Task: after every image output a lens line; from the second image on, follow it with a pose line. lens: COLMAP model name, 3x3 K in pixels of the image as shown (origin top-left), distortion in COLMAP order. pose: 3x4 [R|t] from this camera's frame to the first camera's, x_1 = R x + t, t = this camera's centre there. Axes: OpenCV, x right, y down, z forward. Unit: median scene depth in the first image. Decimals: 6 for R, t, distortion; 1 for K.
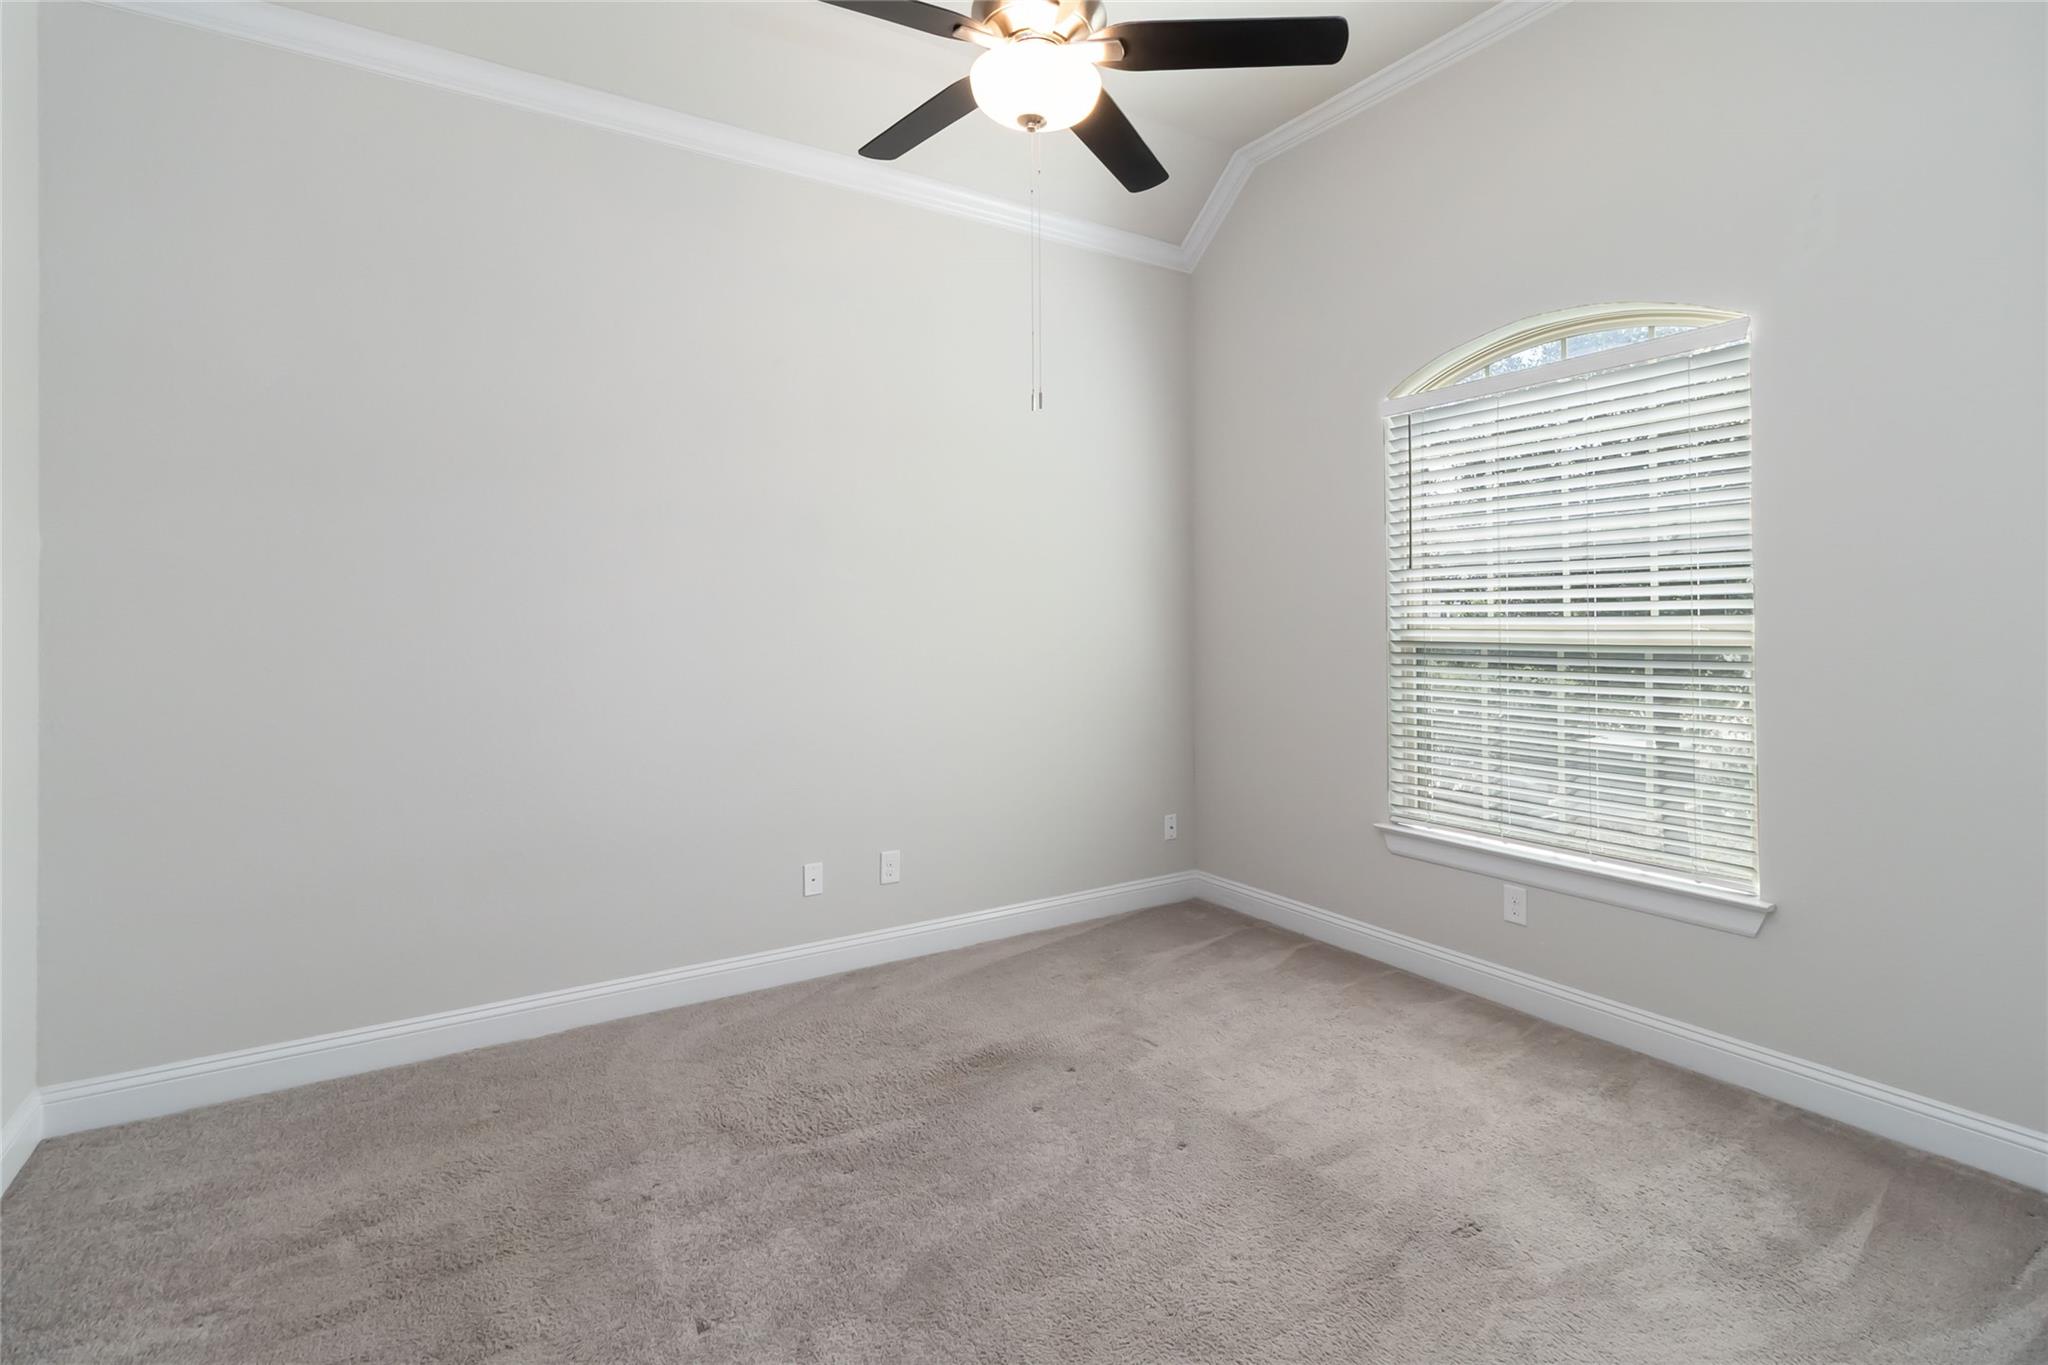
lens RADIAL K [[956.3, 0, 1020.2], [0, 956.3, 647.1], [0, 0, 1]] dist [-0.000651, -0.000017]
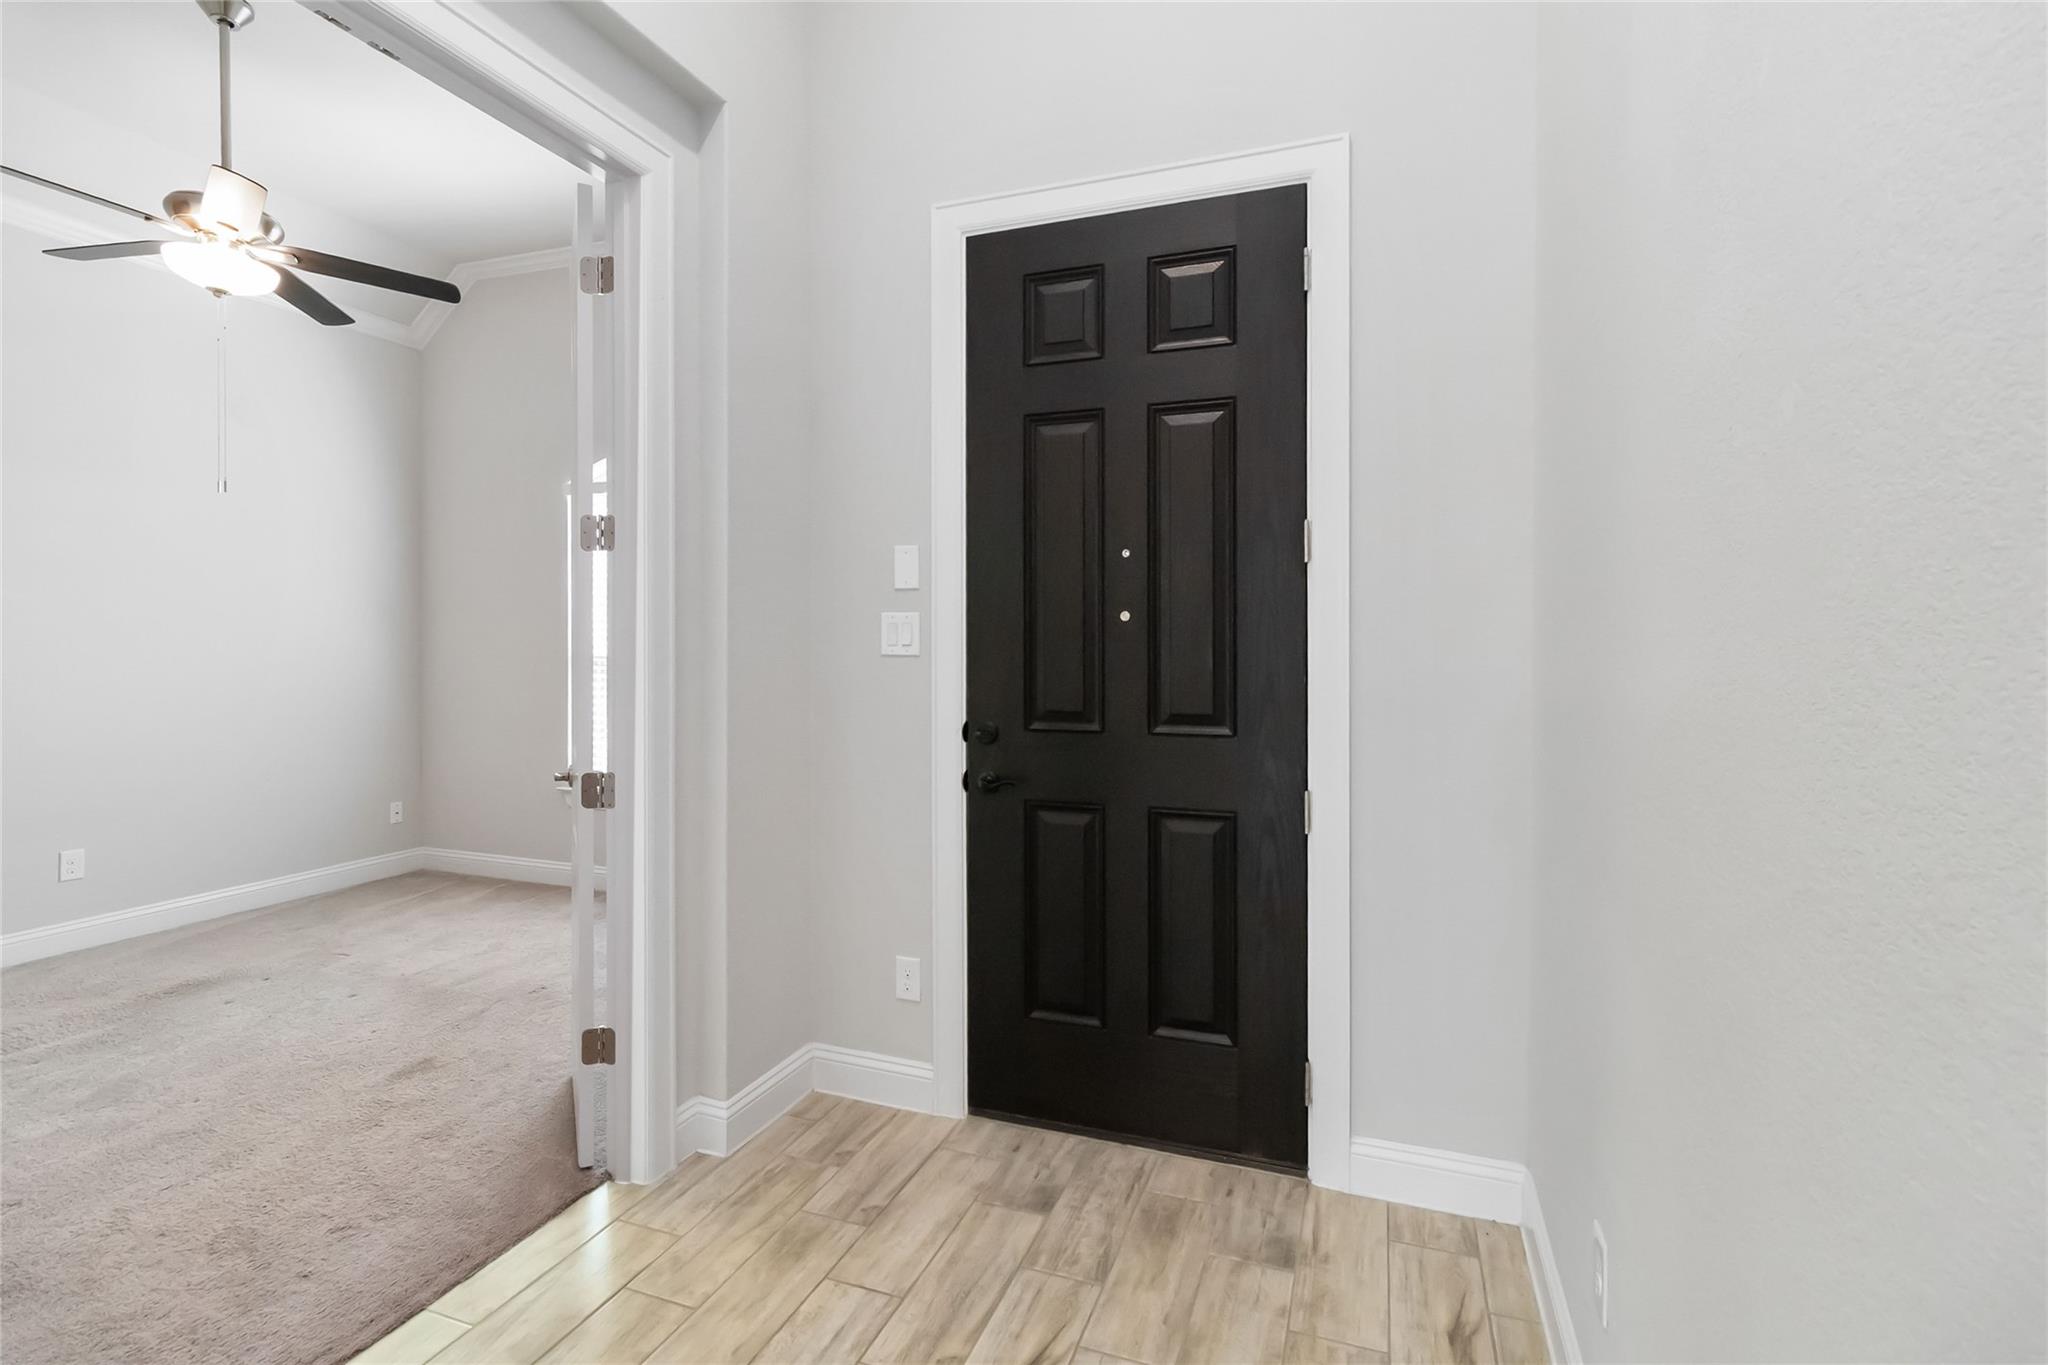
lens RADIAL K [[956.3, 0, 1020.2], [0, 956.3, 647.1], [0, 0, 1]] dist [-0.000651, -0.000017]
pose [[0.792348, 0.000527, 0.610069, 0.066553], [0.013460, 0.999741, -0.018345, 0.018709], [-0.609921, 0.022747, 0.792136, -0.630255]]
